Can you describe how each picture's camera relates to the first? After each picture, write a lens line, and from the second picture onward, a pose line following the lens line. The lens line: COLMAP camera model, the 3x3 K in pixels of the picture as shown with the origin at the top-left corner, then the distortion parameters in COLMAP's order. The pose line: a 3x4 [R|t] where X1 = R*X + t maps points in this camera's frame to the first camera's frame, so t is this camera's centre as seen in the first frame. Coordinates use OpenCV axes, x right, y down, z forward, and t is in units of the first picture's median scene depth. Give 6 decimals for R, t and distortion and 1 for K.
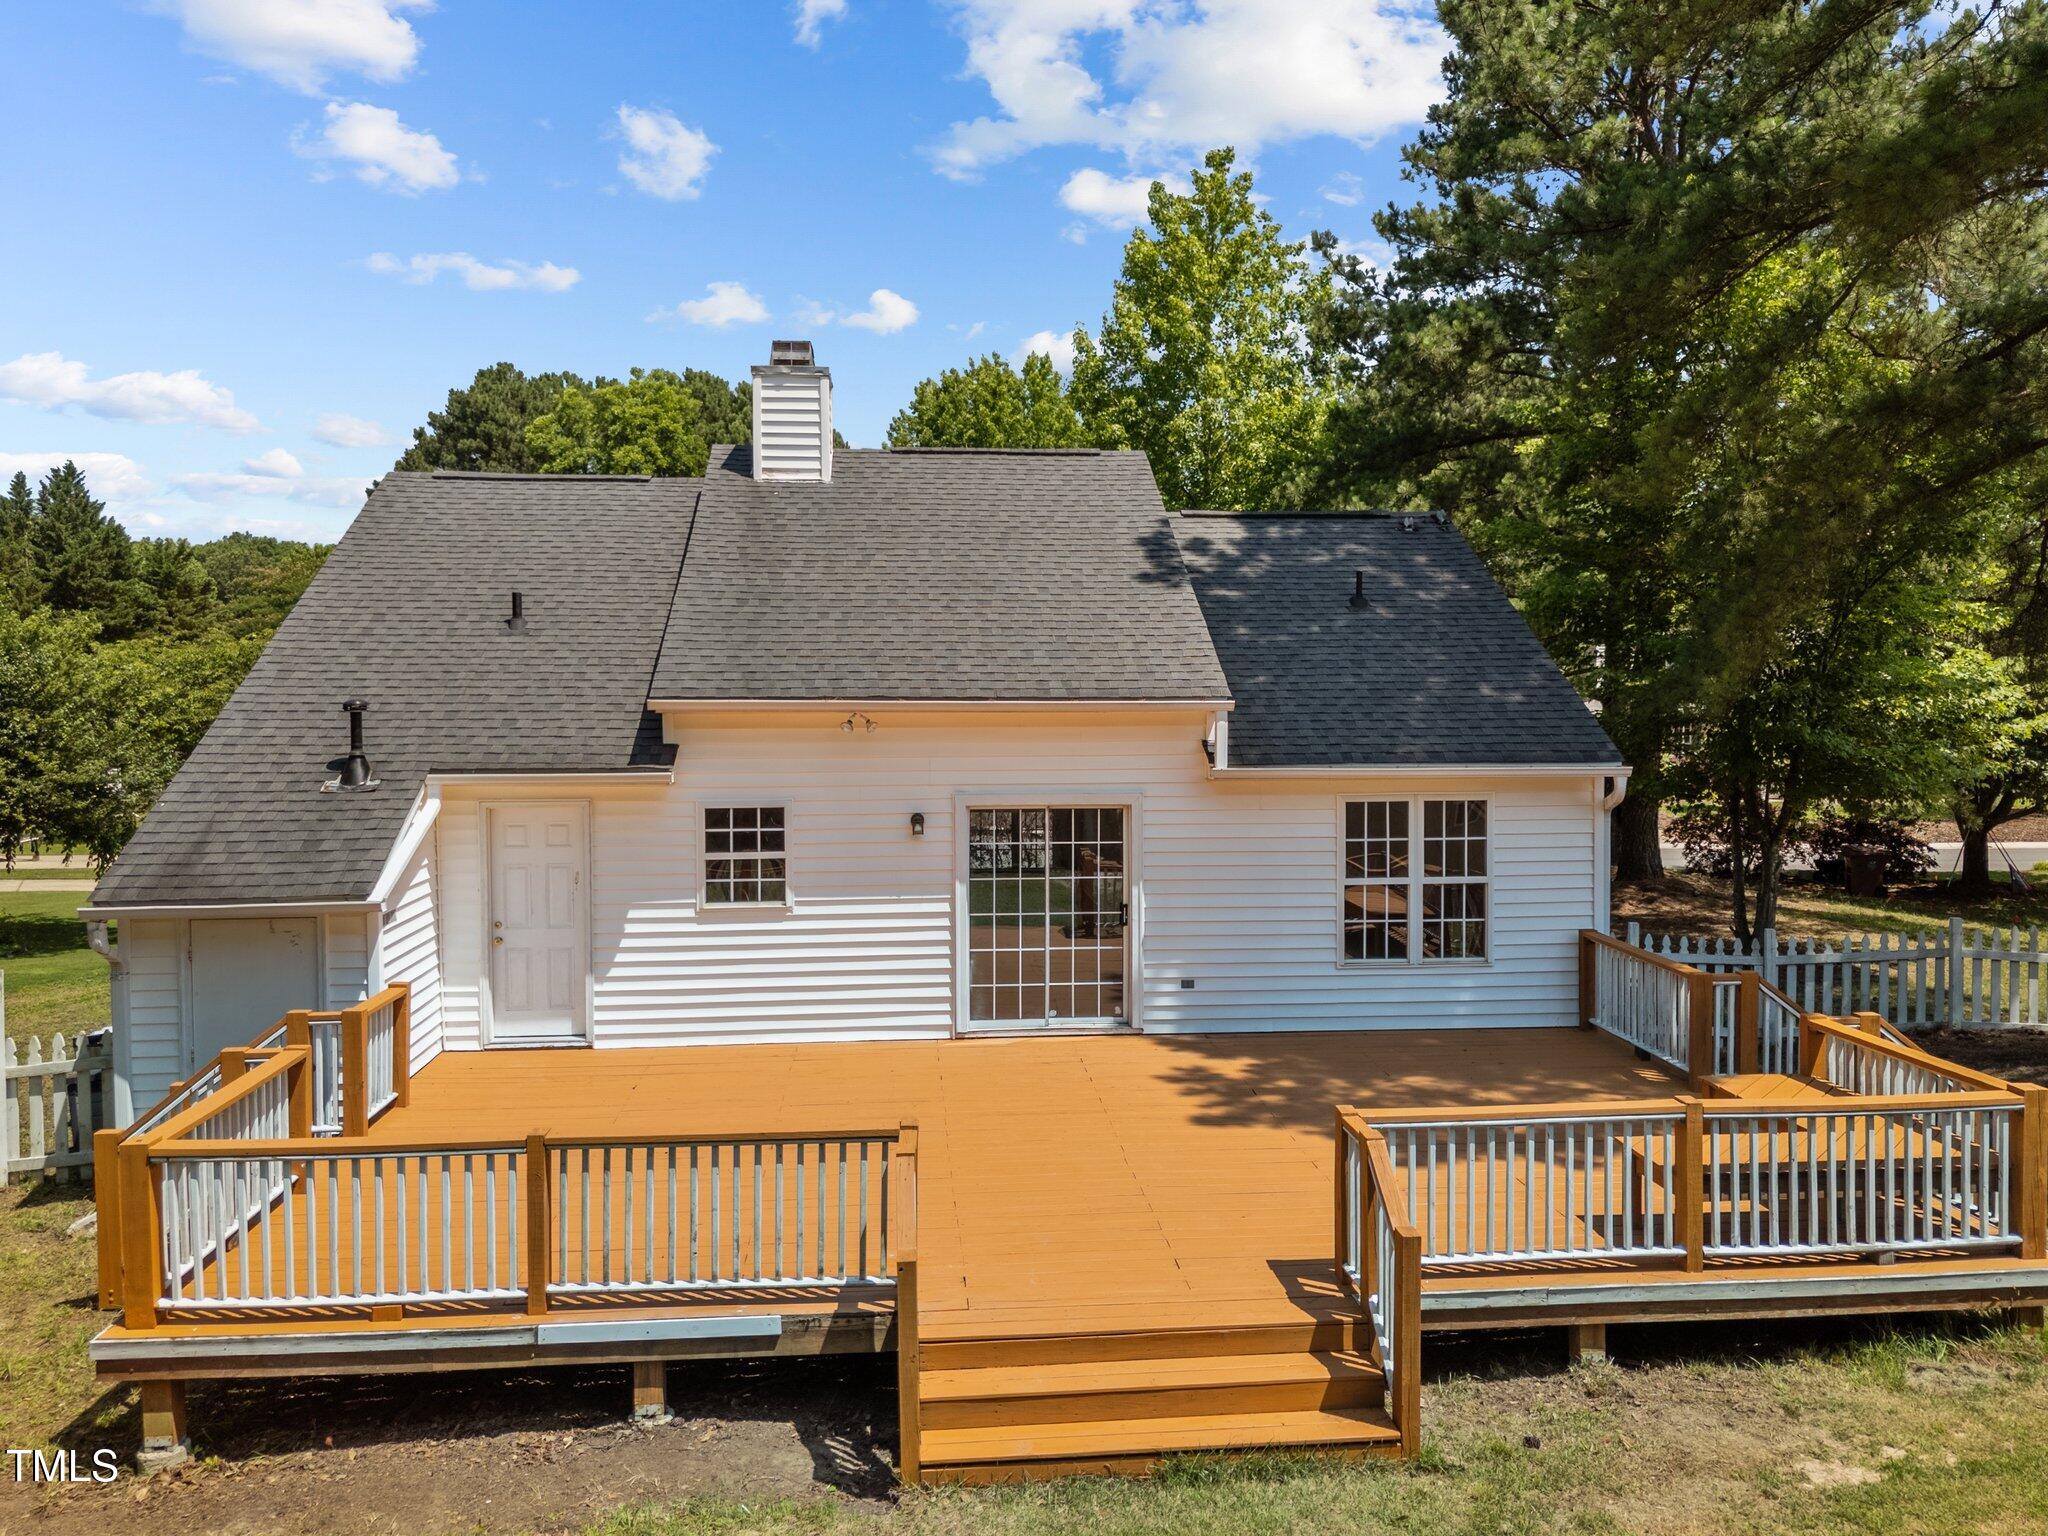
lens RADIAL K [[1511.3, 0, 999.1], [0, 1511.3, 697.8], [0, 0, 1]] dist [0.048447, -0.023084]
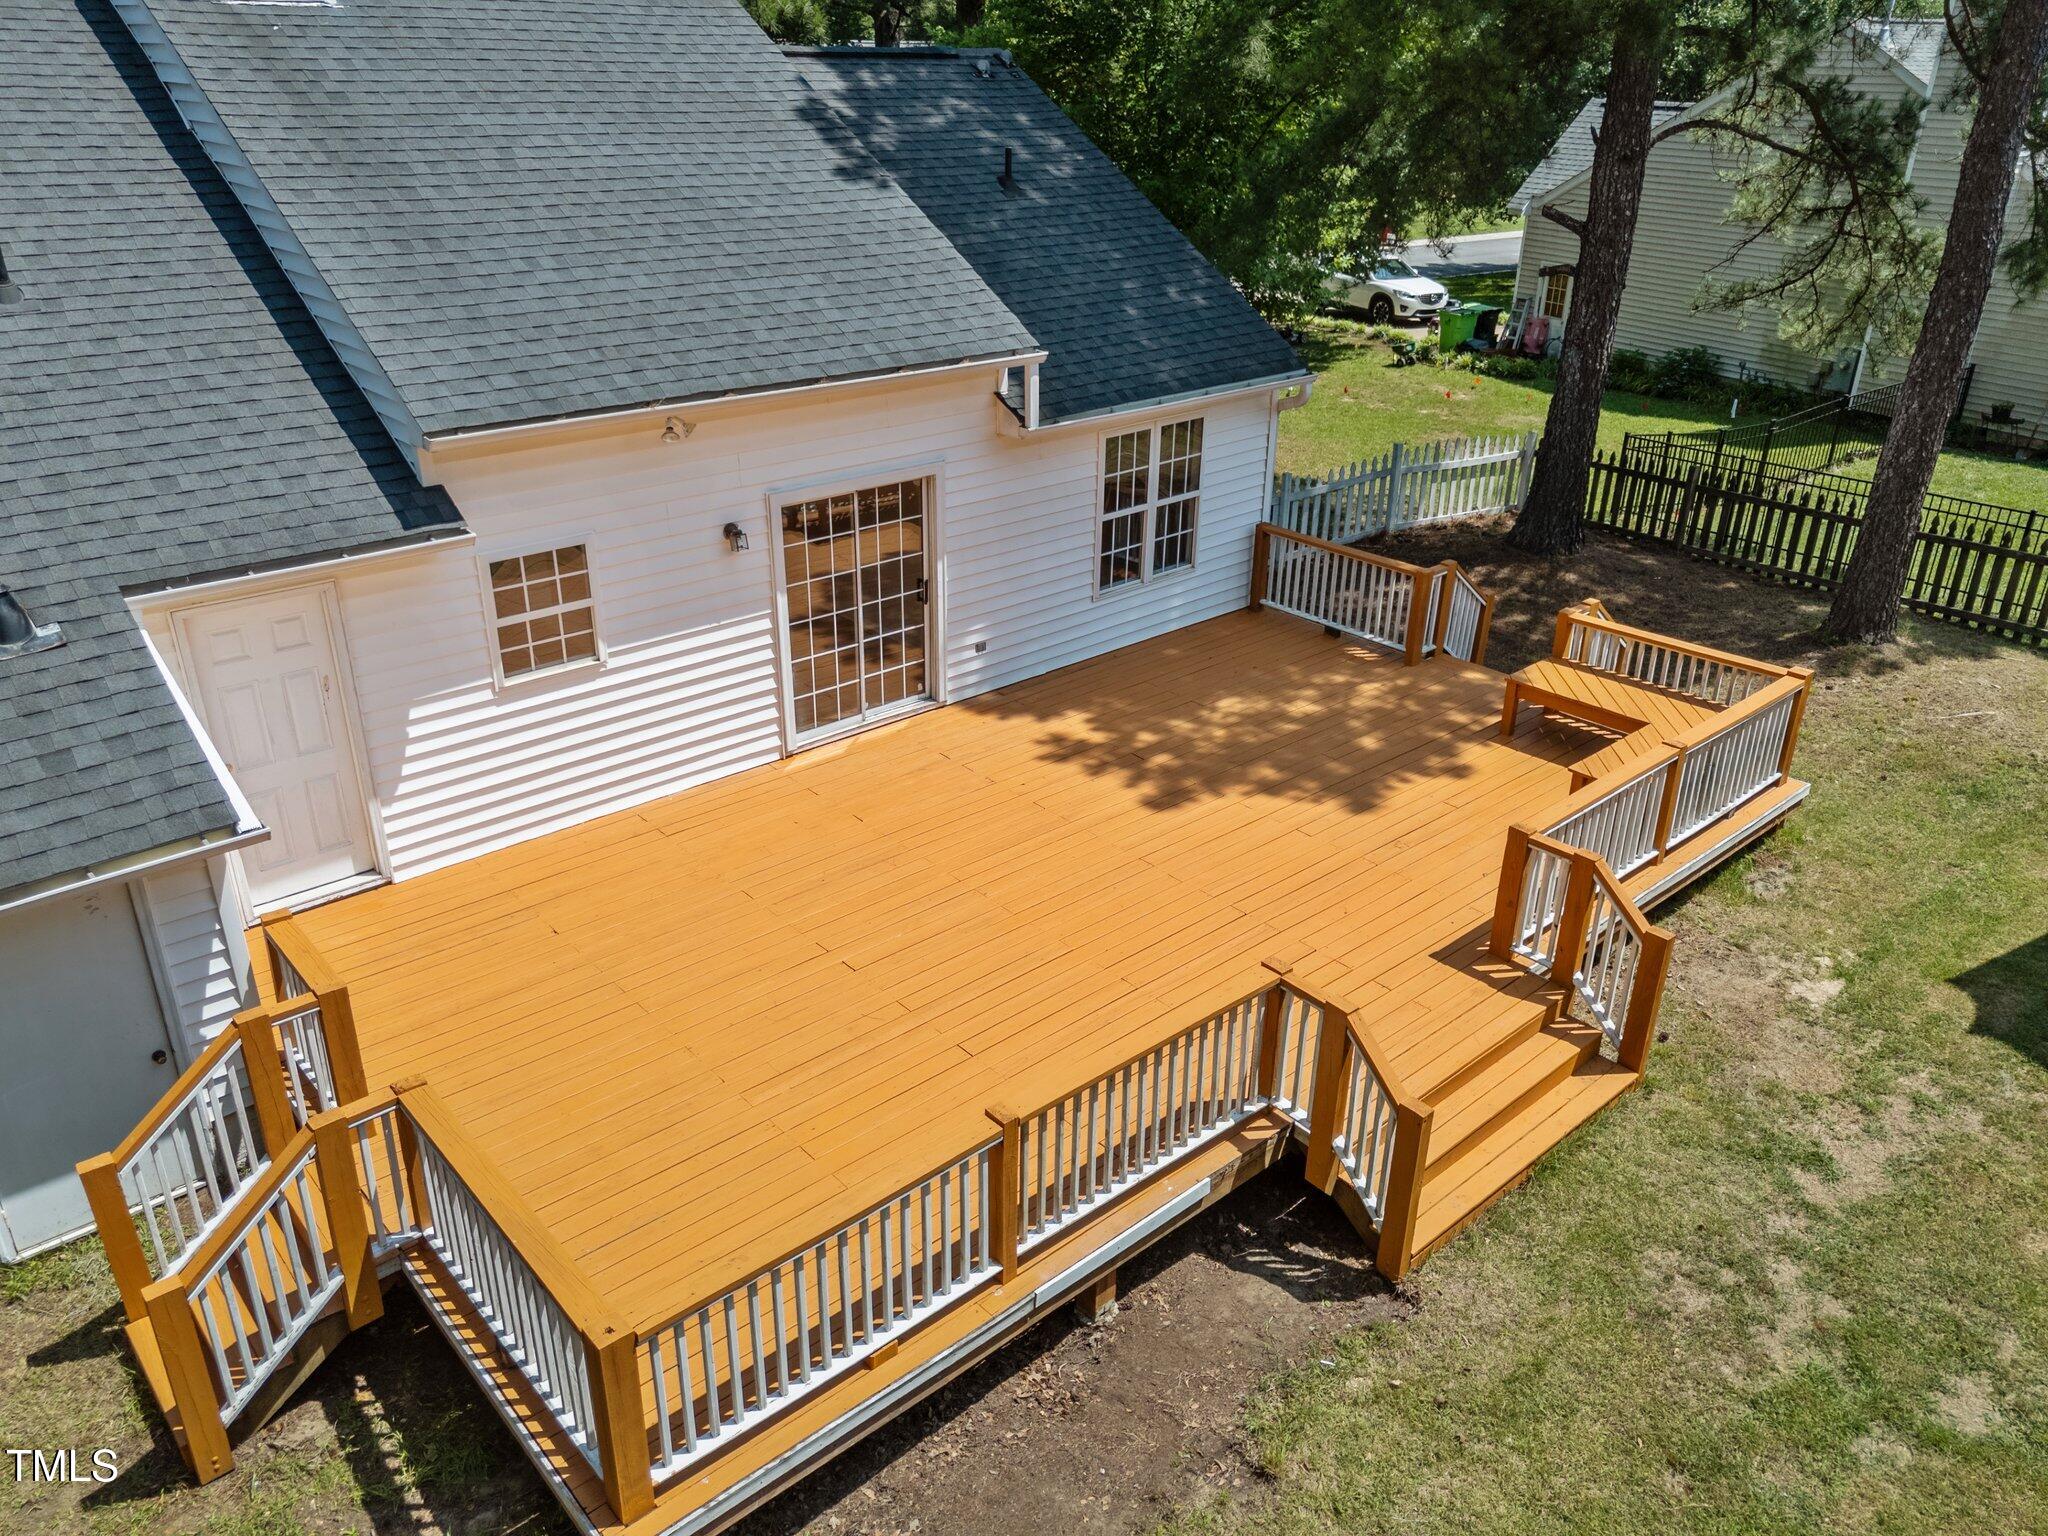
lens RADIAL K [[1511.3, 0, 1018.0], [0, 1511.3, 770.3], [0, 0, 1]] dist [0.048447, -0.023084]
pose [[0.804298, -0.245706, 0.541048, -0.413037], [0.000637, 0.910865, 0.412705, -0.144649], [-0.594226, -0.331593, 0.732763, 0.248007]]
